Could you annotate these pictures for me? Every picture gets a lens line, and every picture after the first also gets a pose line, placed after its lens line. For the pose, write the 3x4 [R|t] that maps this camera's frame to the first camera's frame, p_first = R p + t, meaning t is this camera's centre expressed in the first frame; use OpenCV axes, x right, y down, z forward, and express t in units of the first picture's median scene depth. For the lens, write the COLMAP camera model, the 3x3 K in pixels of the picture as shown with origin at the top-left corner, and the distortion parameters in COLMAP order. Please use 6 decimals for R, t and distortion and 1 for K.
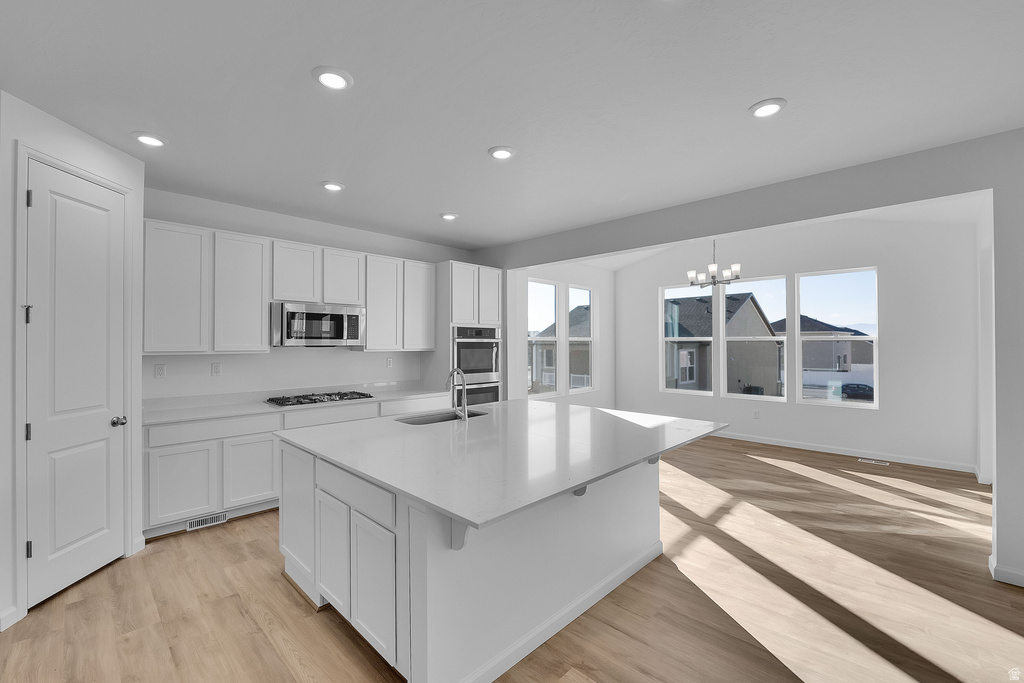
lens RADIAL K [[426.6, 0, 509.0], [0, 426.6, 342.8], [0, 0, 1]] dist [-0.008942, -0.001275]
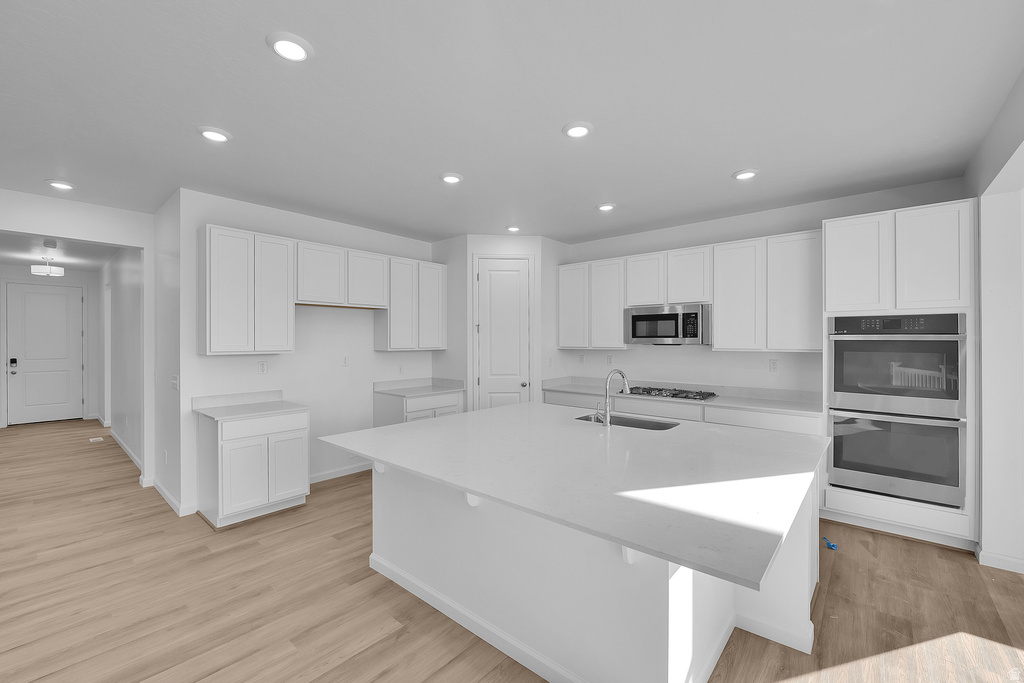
lens RADIAL K [[410.6, 0, 509.6], [0, 410.6, 340.8], [0, 0, 1]] dist [-0.000931, -0.000046]
pose [[0.086266, 0.000042, -0.996272, 0.545454], [0.001438, 0.999999, 0.000167, -0.001813], [0.996271, -0.001447, 0.086266, 0.507776]]
